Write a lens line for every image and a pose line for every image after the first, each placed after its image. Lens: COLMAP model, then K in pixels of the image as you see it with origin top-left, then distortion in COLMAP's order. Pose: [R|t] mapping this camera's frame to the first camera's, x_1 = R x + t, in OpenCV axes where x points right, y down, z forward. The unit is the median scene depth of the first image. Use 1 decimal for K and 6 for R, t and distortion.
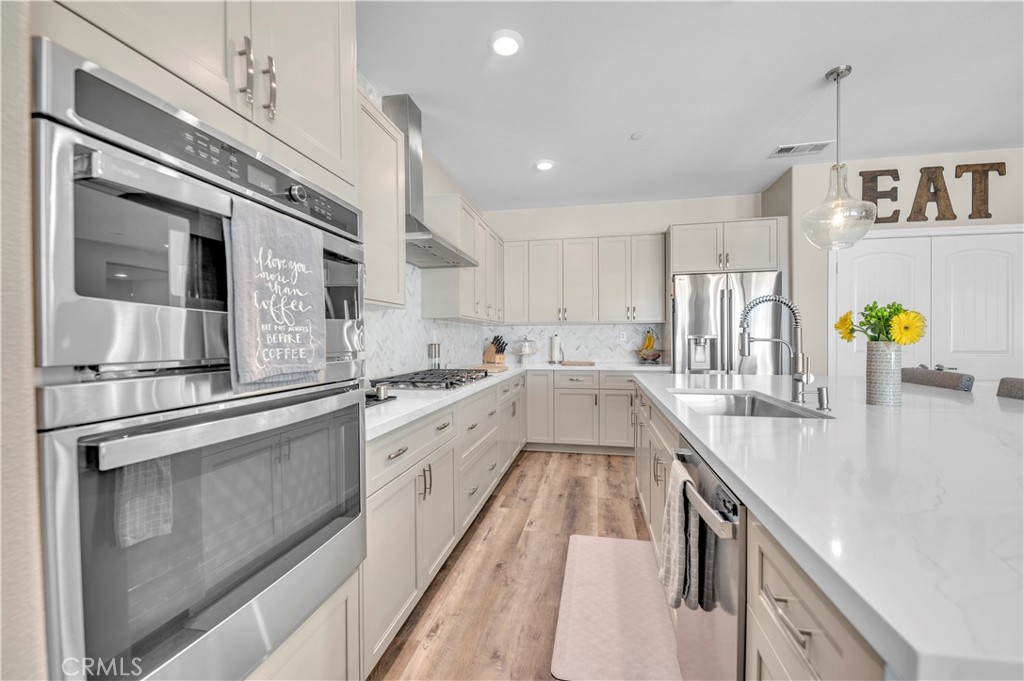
lens RADIAL K [[414.5, 0, 513.5], [0, 414.5, 343.8], [0, 0, 1]] dist [0.002006, -0.001410]
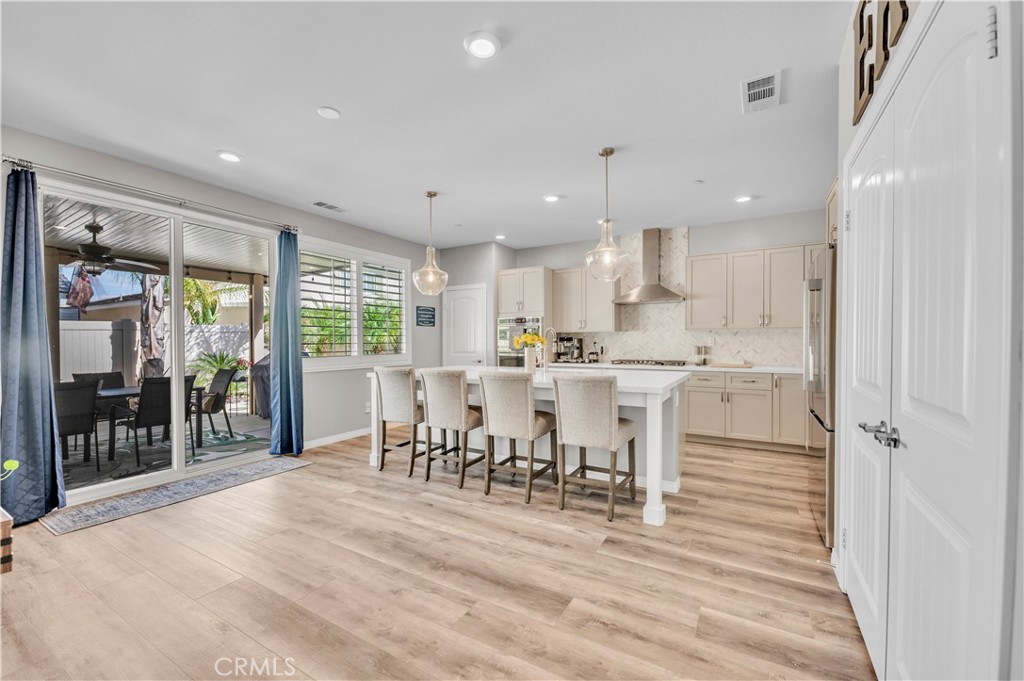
lens RADIAL K [[414.5, 0, 514.3], [0, 414.5, 340.7], [0, 0, 1]] dist [0.002006, -0.001410]
pose [[-0.331151, 0.010795, -0.943516, 1.454508], [-0.002305, 0.999922, 0.012249, -0.036197], [0.943575, 0.006232, -0.331101, 0.785893]]
